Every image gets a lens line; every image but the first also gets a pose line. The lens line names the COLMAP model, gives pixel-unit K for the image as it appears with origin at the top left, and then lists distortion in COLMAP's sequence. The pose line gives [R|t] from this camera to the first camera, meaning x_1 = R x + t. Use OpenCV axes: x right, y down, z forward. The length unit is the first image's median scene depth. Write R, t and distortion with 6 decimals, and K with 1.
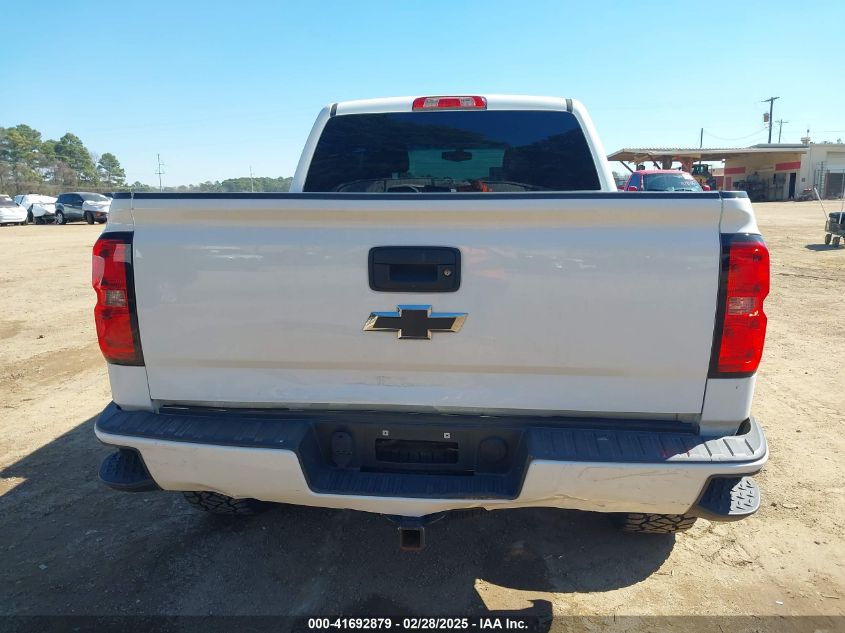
lens RADIAL K [[677.4, 0, 422.5], [0, 677.4, 316.5], [0, 0, 1]] dist [0.007134, -0.014914]
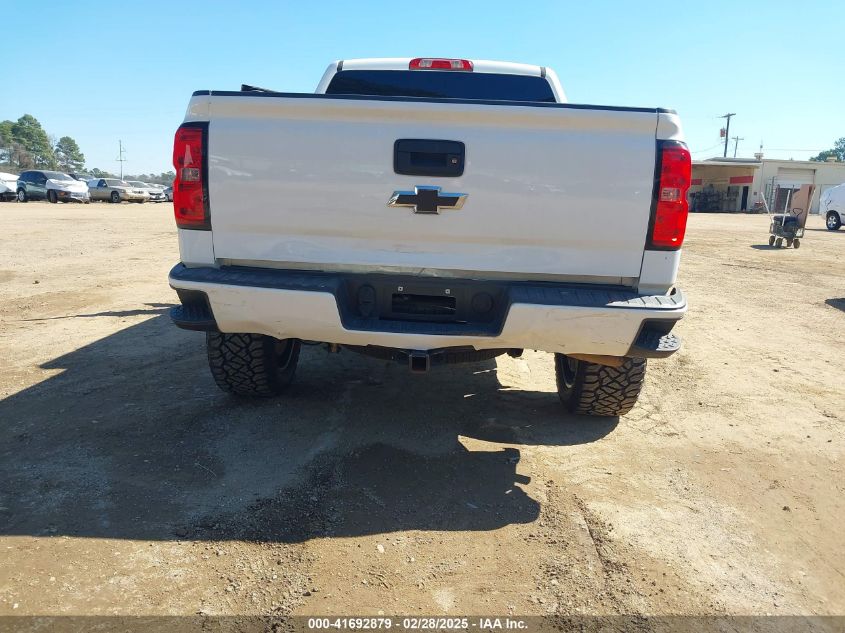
lens RADIAL K [[677.4, 0, 422.5], [0, 677.4, 316.5], [0, 0, 1]] dist [0.007134, -0.014914]
pose [[0.997706, 0.034161, 0.058439, -0.045870], [-0.034022, 0.999415, -0.003371, 0.121898], [-0.058520, 0.001375, 0.998285, -0.156649]]
